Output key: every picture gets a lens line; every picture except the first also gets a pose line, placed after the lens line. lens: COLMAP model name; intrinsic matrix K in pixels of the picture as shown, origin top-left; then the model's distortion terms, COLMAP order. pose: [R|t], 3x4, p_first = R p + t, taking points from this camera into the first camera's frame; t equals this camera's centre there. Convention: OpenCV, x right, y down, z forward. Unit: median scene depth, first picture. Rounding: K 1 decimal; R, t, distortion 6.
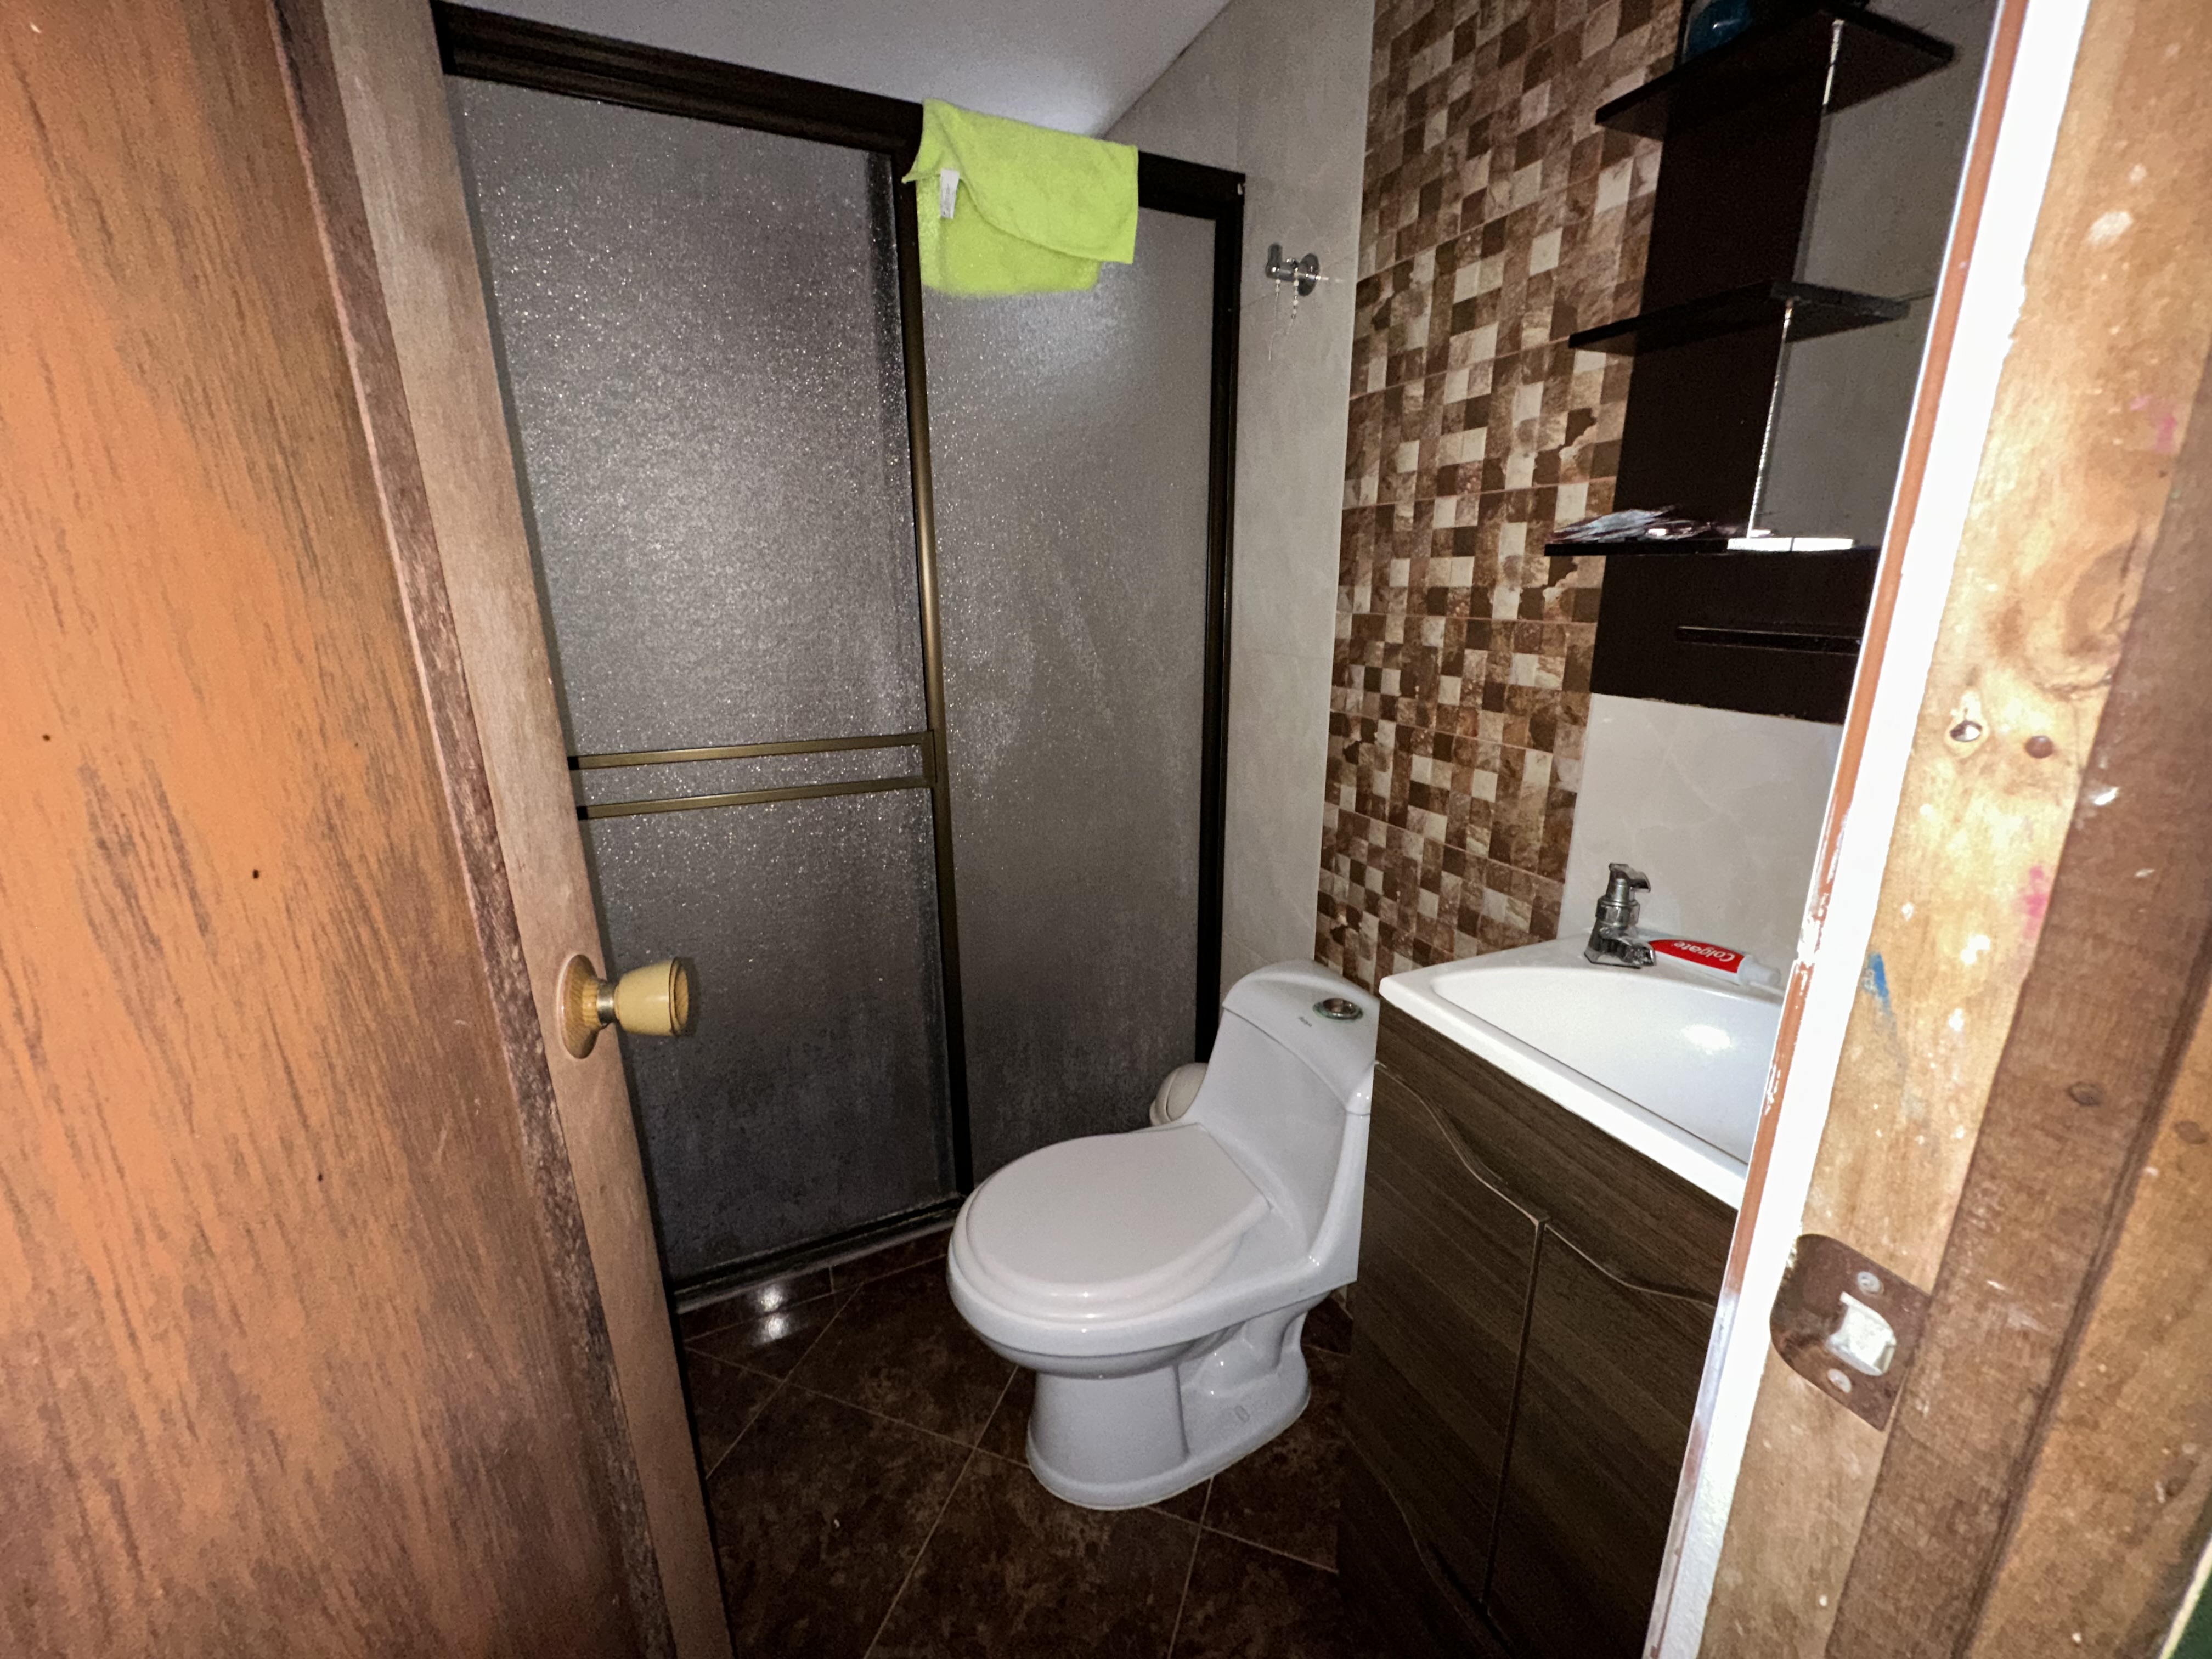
lens RADIAL K [[883.6, 0, 1109.4], [0, 883.6, 825.6], [0, 0, 1]] dist [-0.002629, 0.000664]
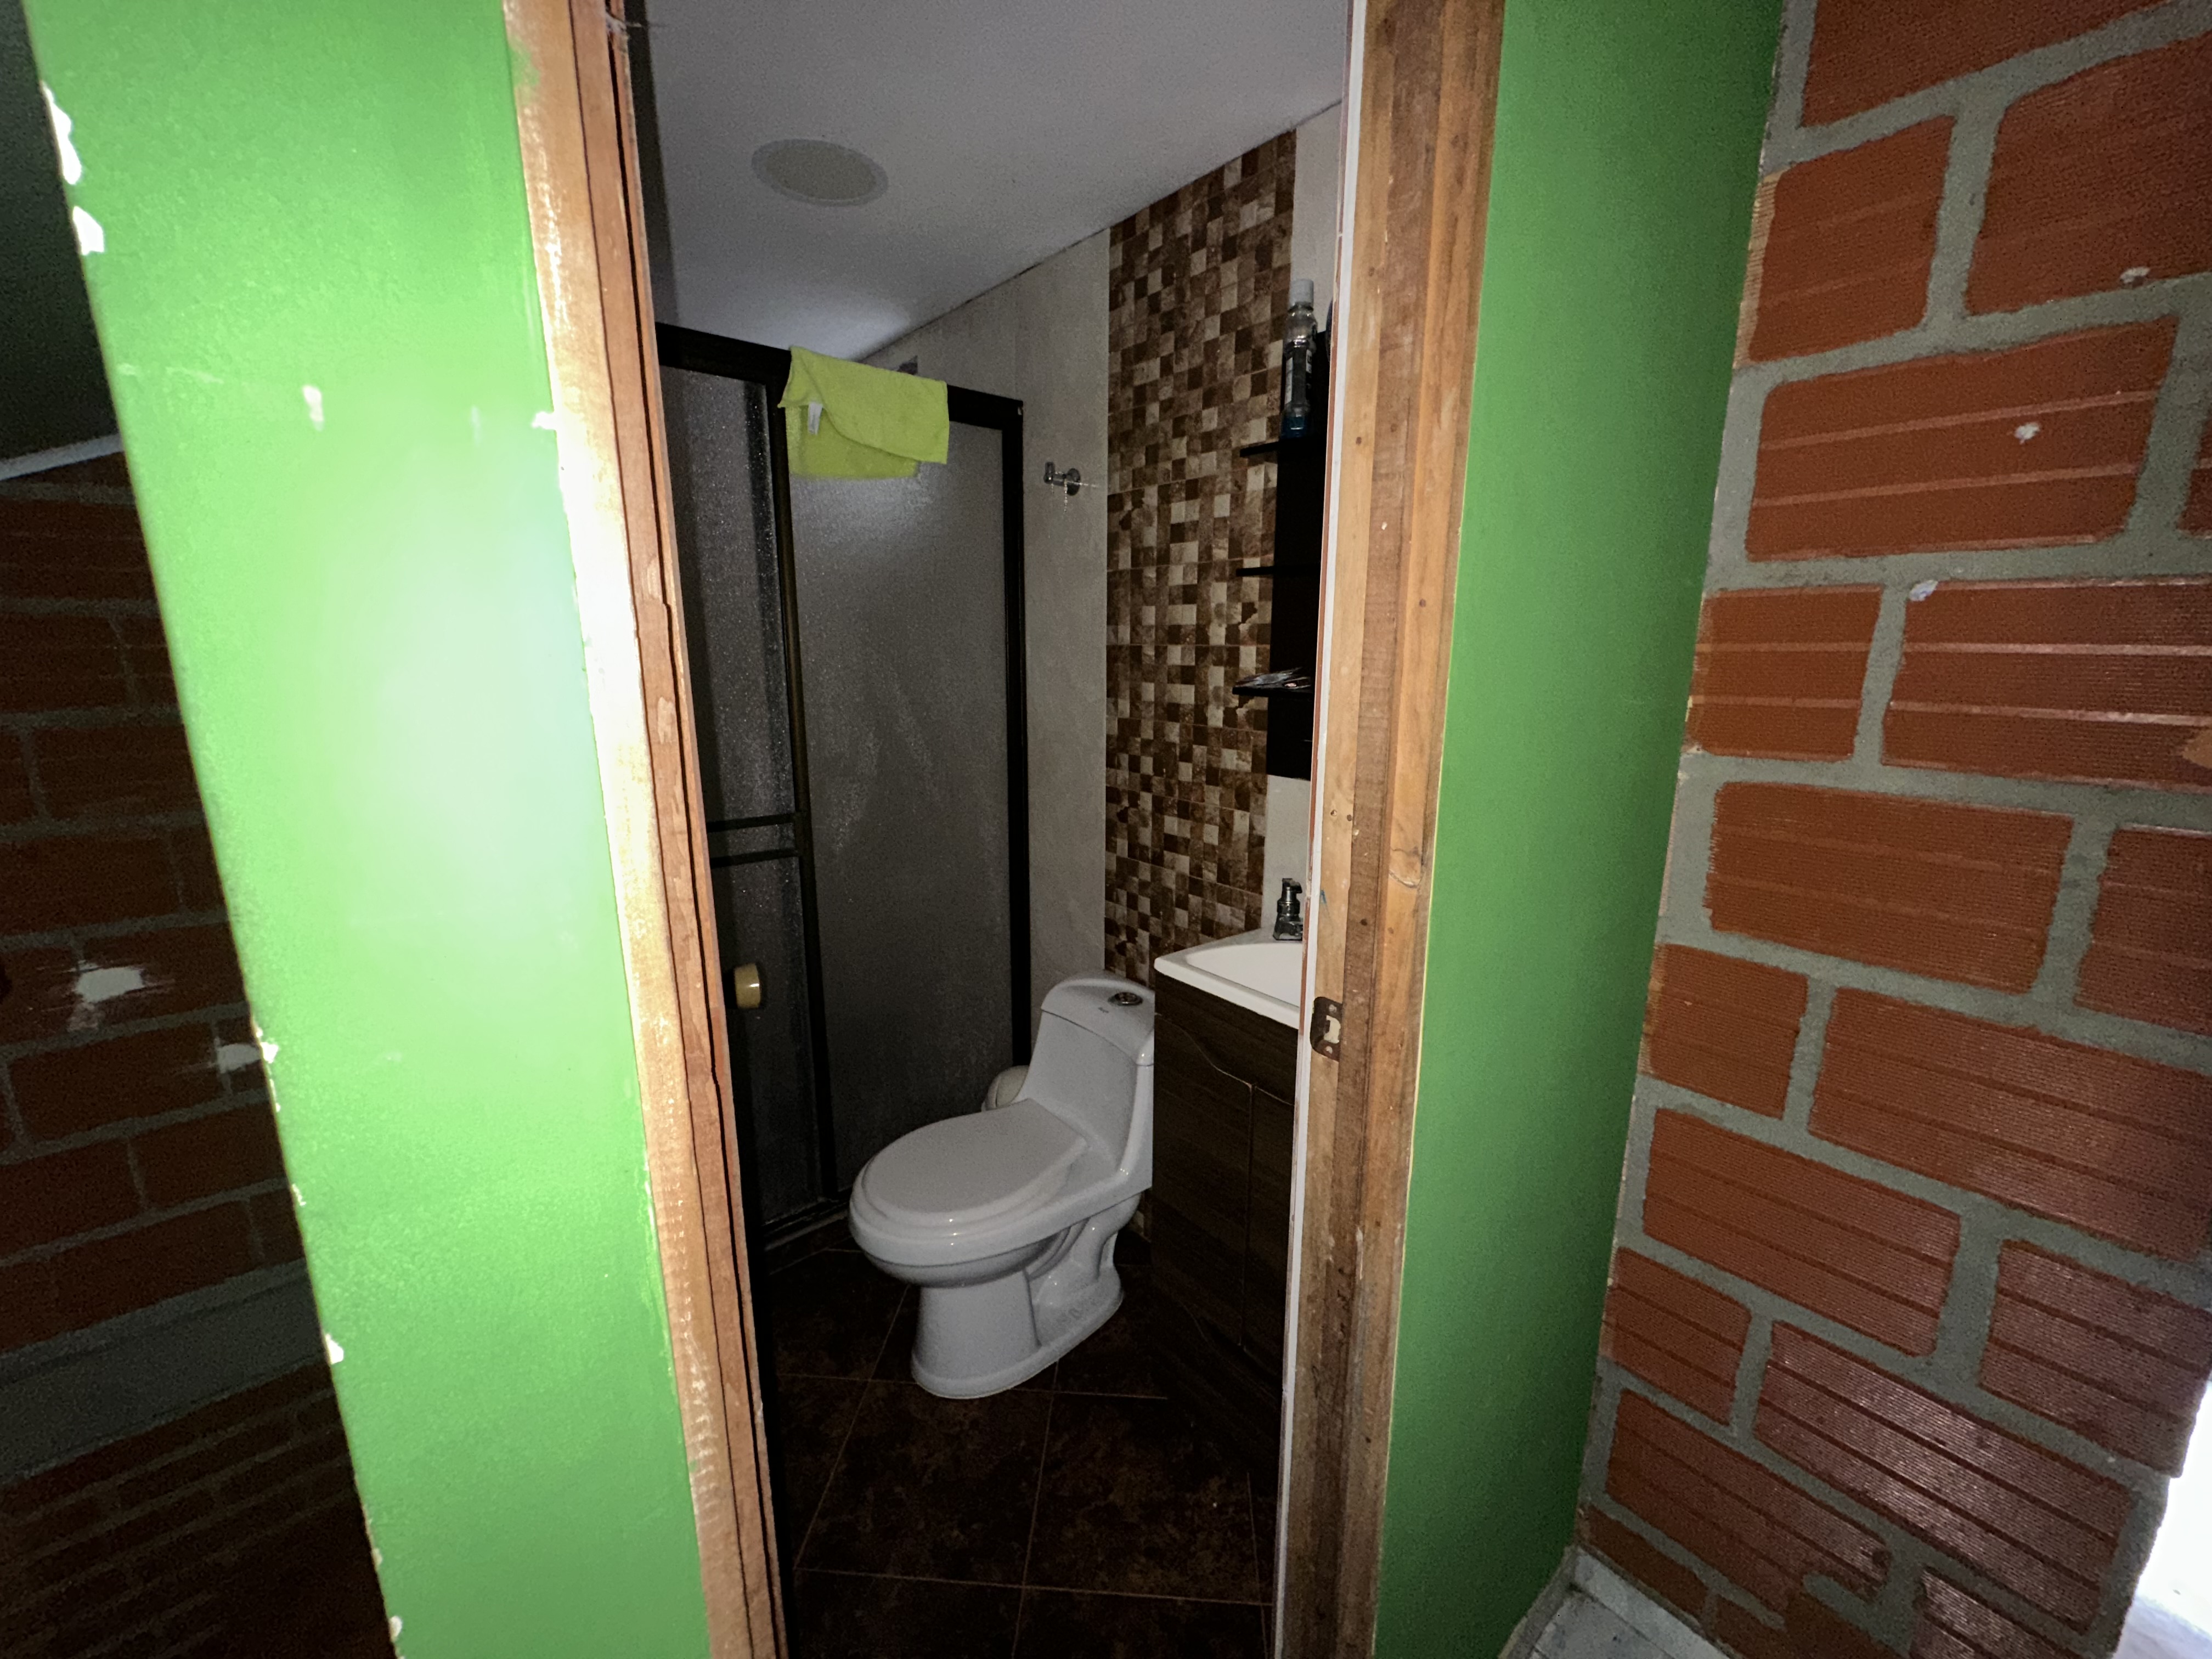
lens RADIAL K [[883.6, 0, 1110.4], [0, 883.6, 825.6], [0, 0, 1]] dist [-0.002629, 0.000664]
pose [[0.963253, -0.044184, 0.264938, -0.132290], [0.061479, 0.996460, -0.057343, 0.014667], [-0.261467, 0.071524, 0.962559, -0.386344]]
